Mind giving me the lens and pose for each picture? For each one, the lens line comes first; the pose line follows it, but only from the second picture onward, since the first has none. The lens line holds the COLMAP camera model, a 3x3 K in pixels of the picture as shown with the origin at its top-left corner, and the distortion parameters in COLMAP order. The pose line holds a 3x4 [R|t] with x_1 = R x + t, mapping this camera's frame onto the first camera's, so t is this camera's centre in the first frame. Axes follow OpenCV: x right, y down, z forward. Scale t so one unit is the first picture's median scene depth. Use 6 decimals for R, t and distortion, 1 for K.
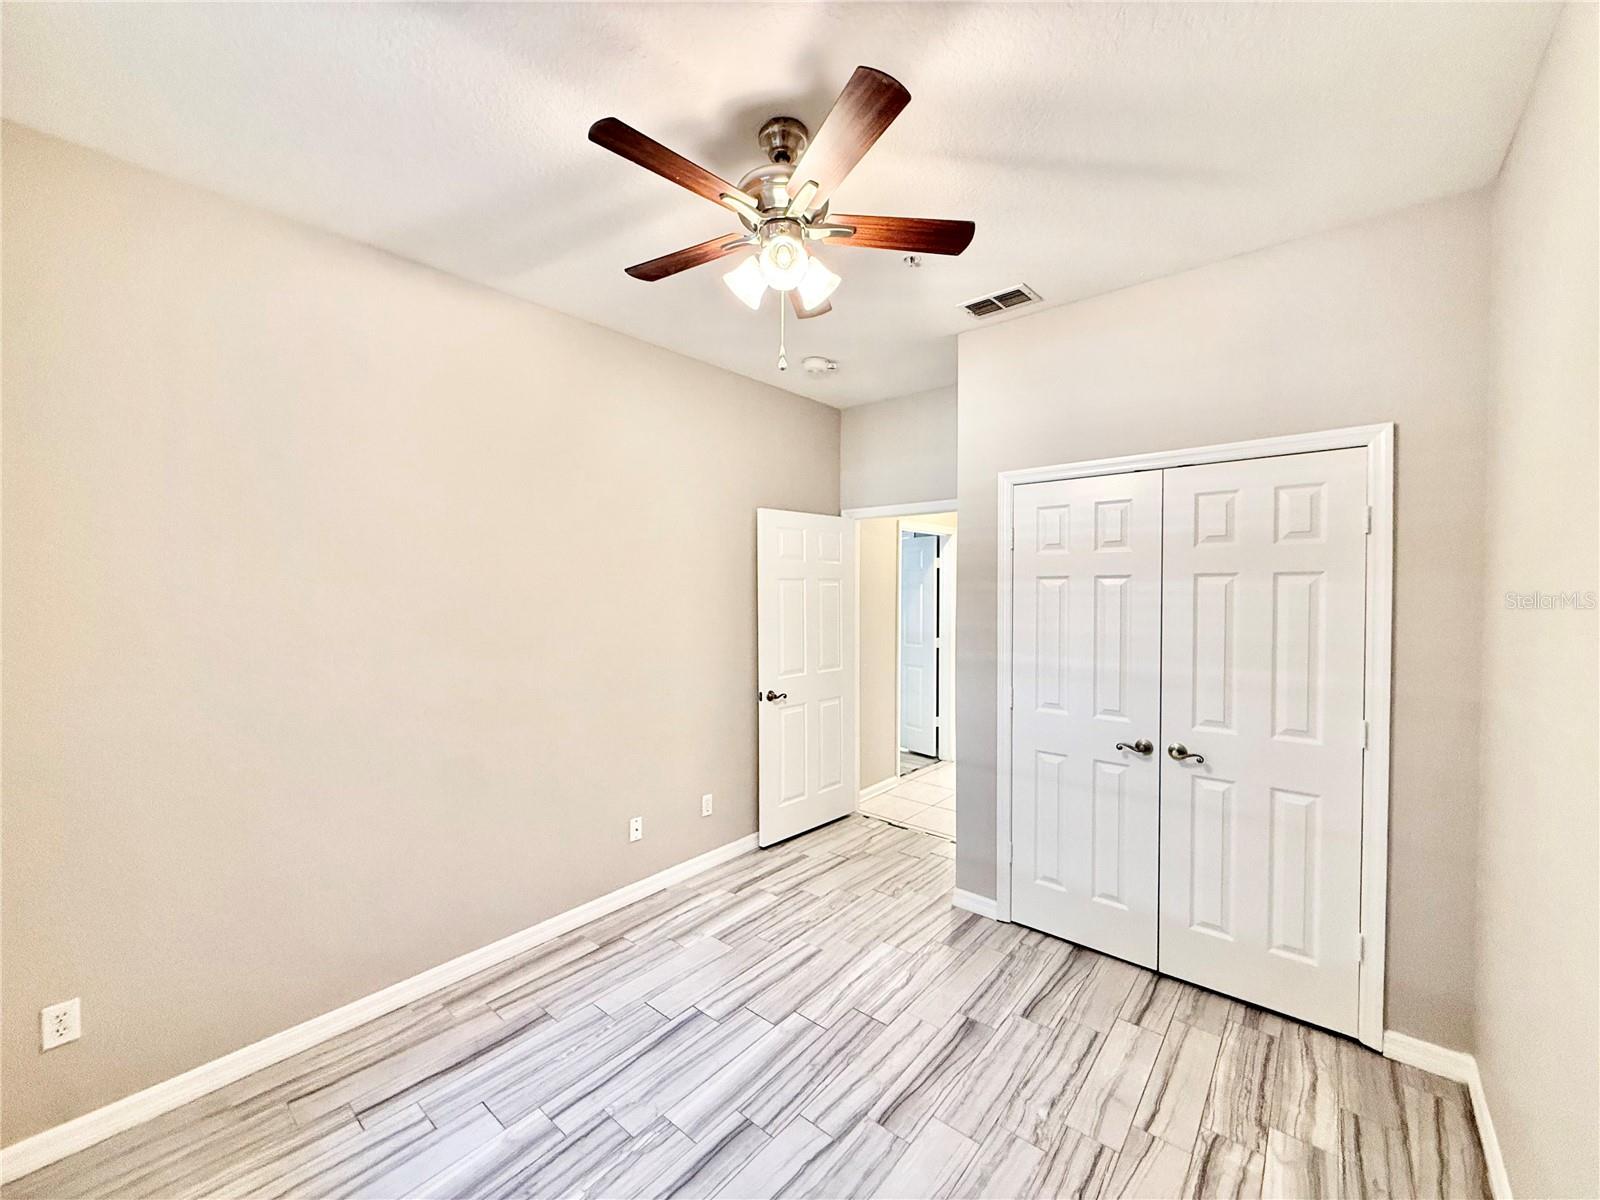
lens RADIAL K [[635.9, 0, 802.4], [0, 635.9, 597.7], [0, 0, 1]] dist [-0.006789, 0.000694]
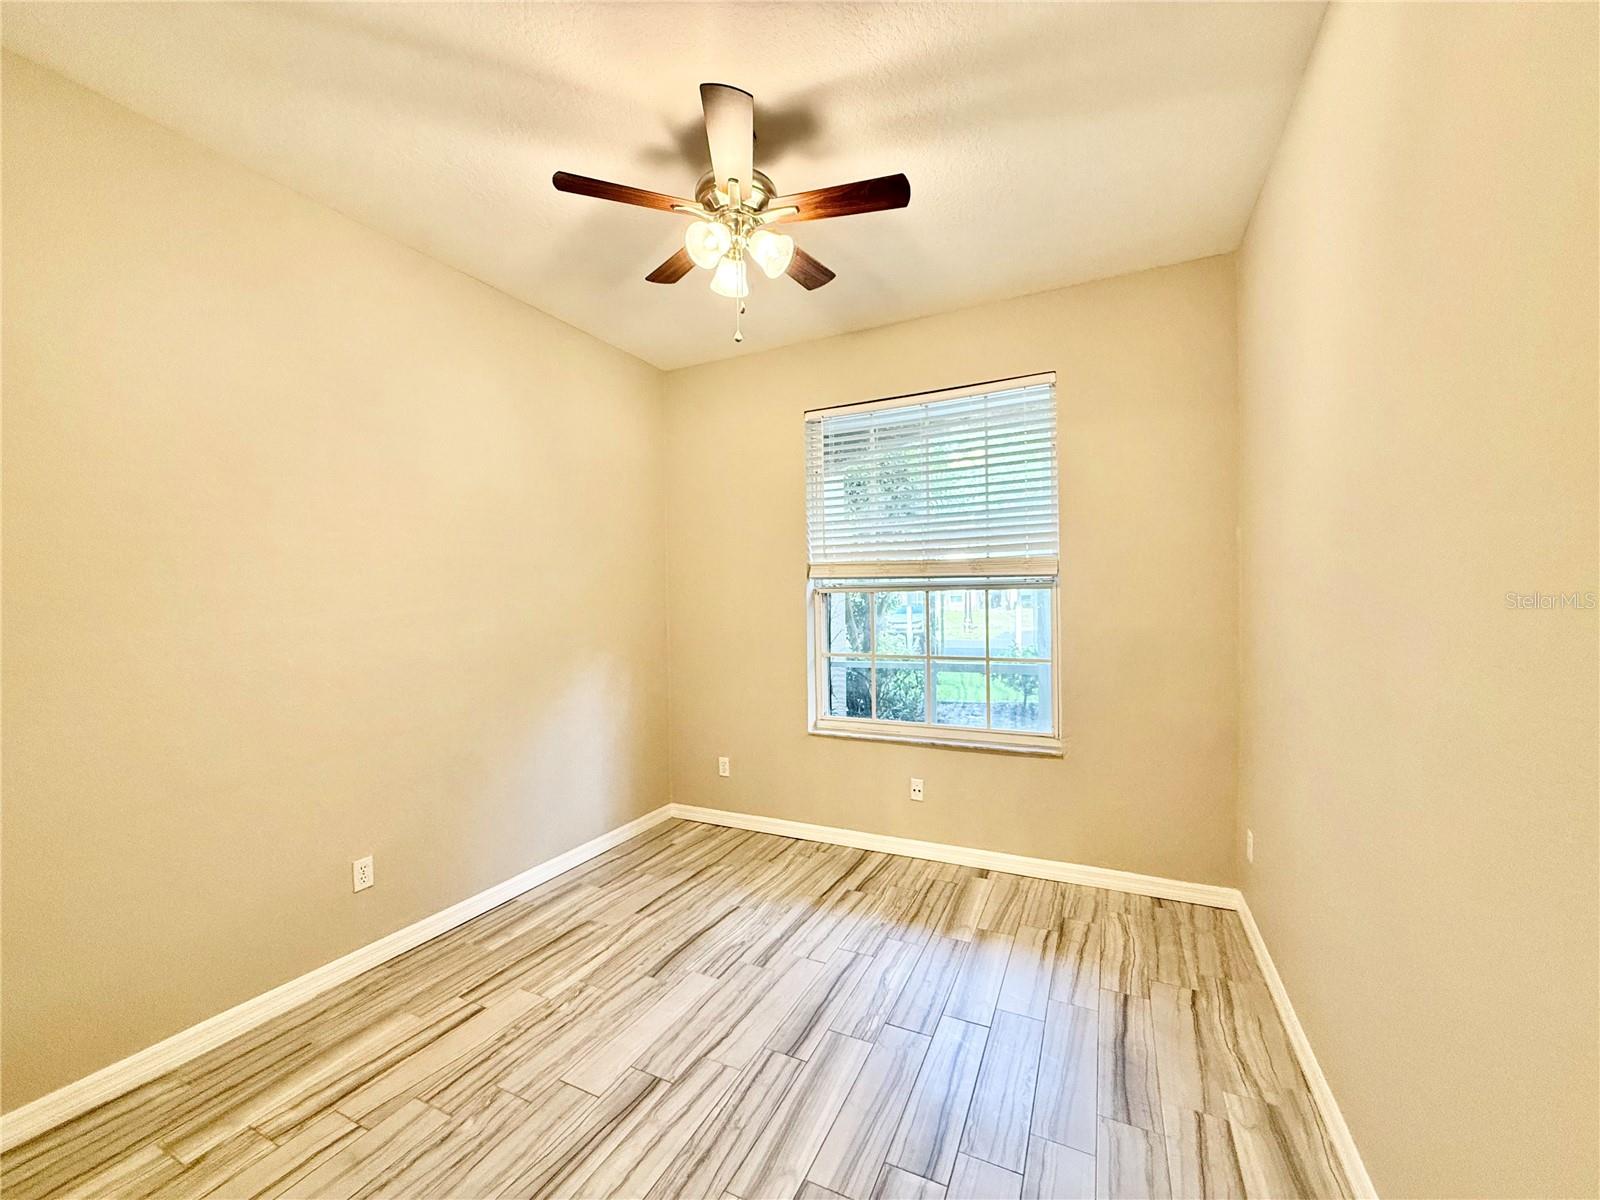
lens RADIAL K [[635.9, 0, 799.8], [0, 635.9, 597.8], [0, 0, 1]] dist [-0.006789, 0.000694]
pose [[-0.969317, 0.016951, -0.245230, 0.129414], [0.011709, 0.999671, 0.022818, 0.066241], [0.245536, 0.019247, -0.969196, 1.857154]]
